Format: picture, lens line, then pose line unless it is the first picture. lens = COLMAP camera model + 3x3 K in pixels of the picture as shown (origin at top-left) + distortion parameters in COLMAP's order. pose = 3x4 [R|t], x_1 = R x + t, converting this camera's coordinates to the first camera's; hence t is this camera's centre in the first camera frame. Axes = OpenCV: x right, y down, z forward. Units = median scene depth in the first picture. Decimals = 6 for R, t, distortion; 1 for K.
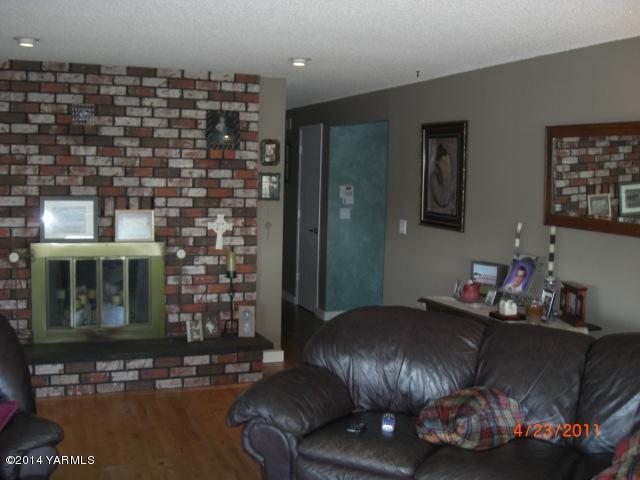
lens RADIAL K [[744.0, 0, 320.0], [0, 744.0, 240.0], [0, 0, 1]] dist [-0.103075, -0.011464]
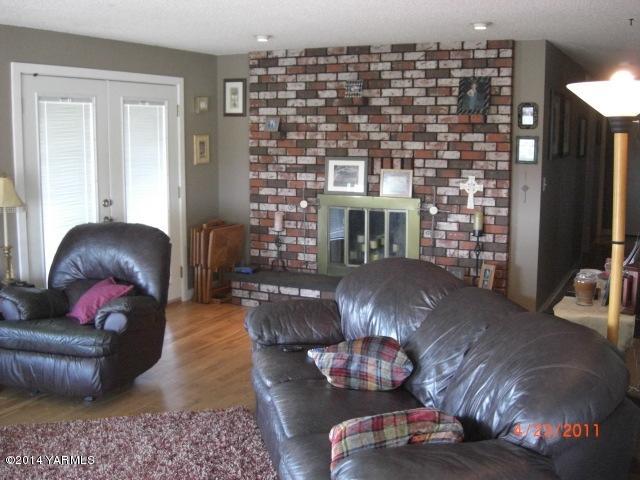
lens RADIAL K [[744.0, 0, 320.0], [0, 744.0, 240.0], [0, 0, 1]] dist [-0.103075, -0.011464]
pose [[0.669443, 0.083794, -0.738122, 0.527682], [-0.056558, 0.996483, 0.061828, 0.003859], [0.740707, 0.000356, 0.671828, 0.135413]]
